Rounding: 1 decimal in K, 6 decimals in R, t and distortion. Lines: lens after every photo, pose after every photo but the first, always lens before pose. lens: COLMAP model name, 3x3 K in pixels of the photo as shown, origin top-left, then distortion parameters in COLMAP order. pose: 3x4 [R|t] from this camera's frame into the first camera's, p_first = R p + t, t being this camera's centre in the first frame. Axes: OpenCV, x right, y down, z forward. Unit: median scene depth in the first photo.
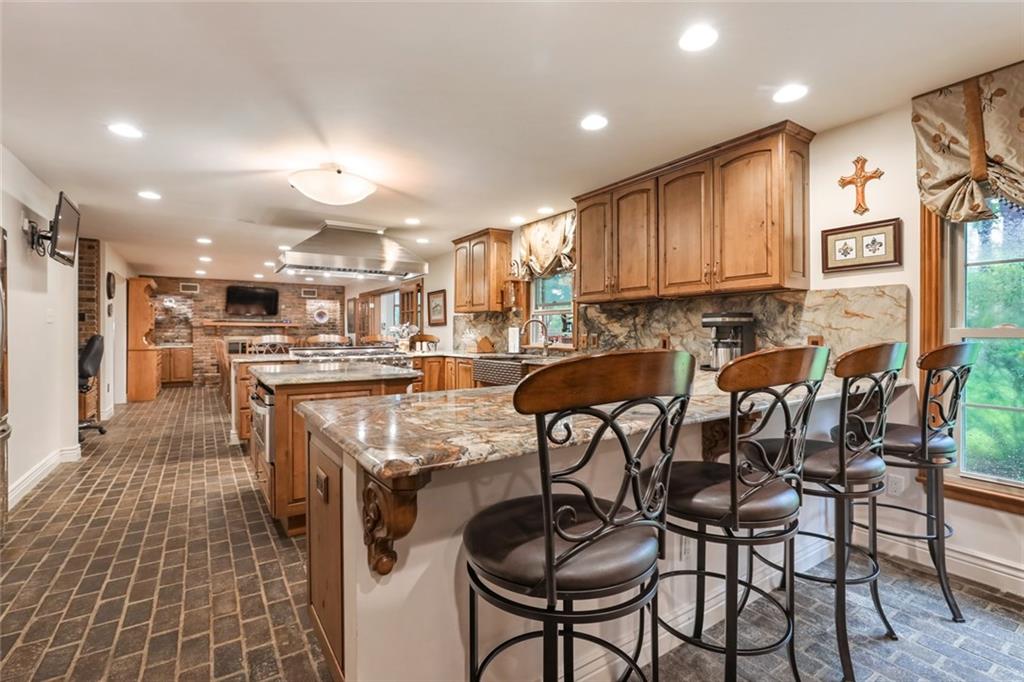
lens RADIAL K [[466.7, 0, 518.6], [0, 466.7, 332.5], [0, 0, 1]] dist [-0.006032, 0.006825]
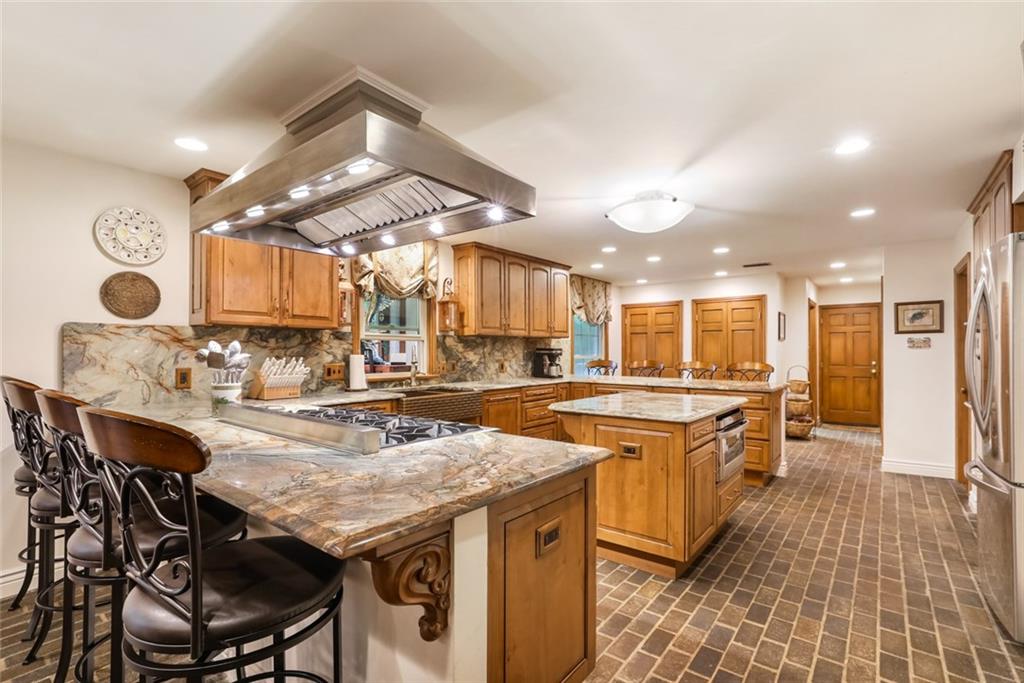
lens RADIAL K [[466.7, 0, 514.7], [0, 466.7, 349.0], [0, 0, 1]] dist [-0.006032, 0.006825]
pose [[-0.296928, 0.006483, 0.954878, -1.093834], [0.000357, 0.999978, -0.006678, -0.020239], [-0.954900, -0.001642, -0.296924, 1.371951]]
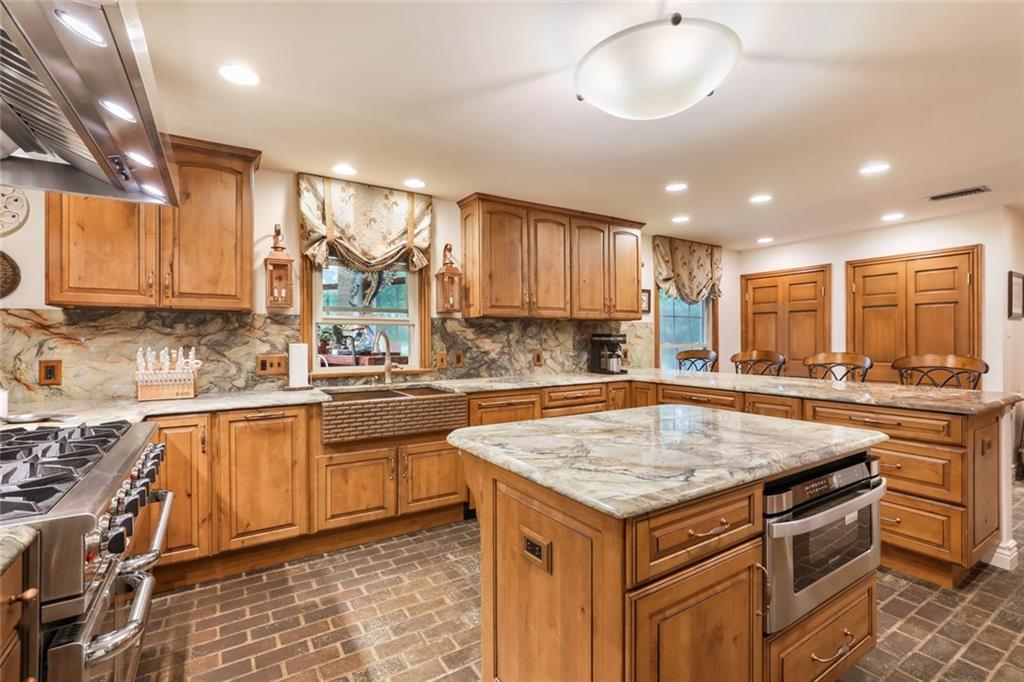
lens RADIAL K [[466.7, 0, 513.8], [0, 466.7, 338.2], [0, 0, 1]] dist [-0.006032, 0.006825]
pose [[0.022465, 0.004262, 0.999739, -0.807922], [0.004264, 0.999981, -0.004359, -0.018538], [-0.999739, 0.004361, 0.022447, 1.010637]]
